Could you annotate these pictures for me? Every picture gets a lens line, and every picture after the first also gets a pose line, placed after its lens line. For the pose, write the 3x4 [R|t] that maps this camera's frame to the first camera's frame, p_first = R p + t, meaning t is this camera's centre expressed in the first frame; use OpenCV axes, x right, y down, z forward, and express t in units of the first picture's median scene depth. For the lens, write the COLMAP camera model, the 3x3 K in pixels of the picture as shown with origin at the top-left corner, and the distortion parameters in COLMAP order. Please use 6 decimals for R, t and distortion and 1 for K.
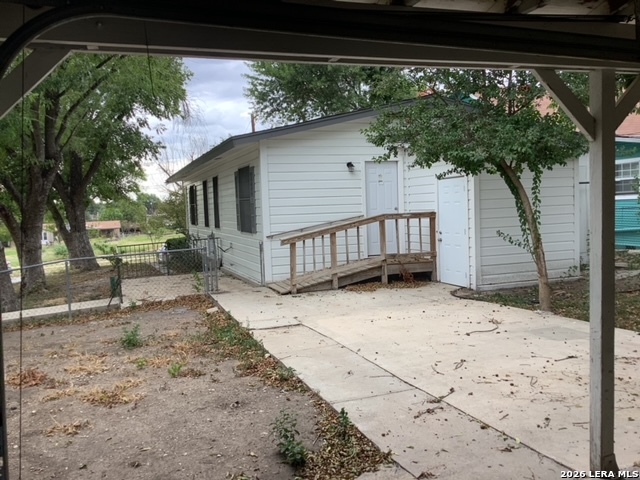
lens RADIAL K [[573.0, 0, 318.0], [0, 573.0, 242.6], [0, 0, 1]] dist [0.105144, -0.199860]
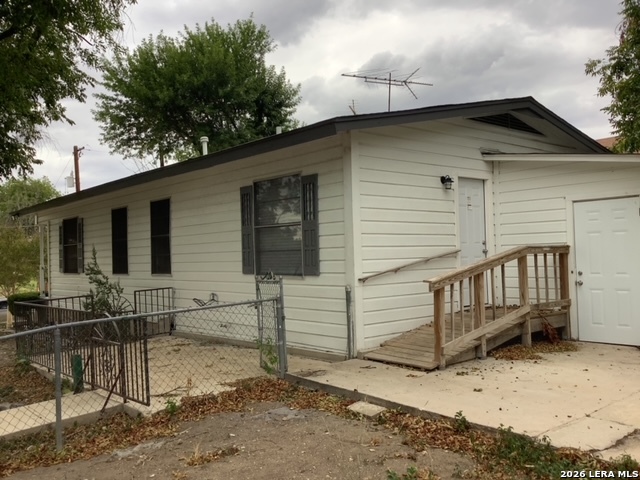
lens RADIAL K [[573.0, 0, 318.0], [0, 573.0, 242.6], [0, 0, 1]] dist [0.105144, -0.199860]
pose [[0.936082, 0.017759, 0.351334, -0.361857], [0.015419, 0.995694, -0.091410, 0.006459], [-0.351445, 0.090985, 0.931777, 0.411779]]
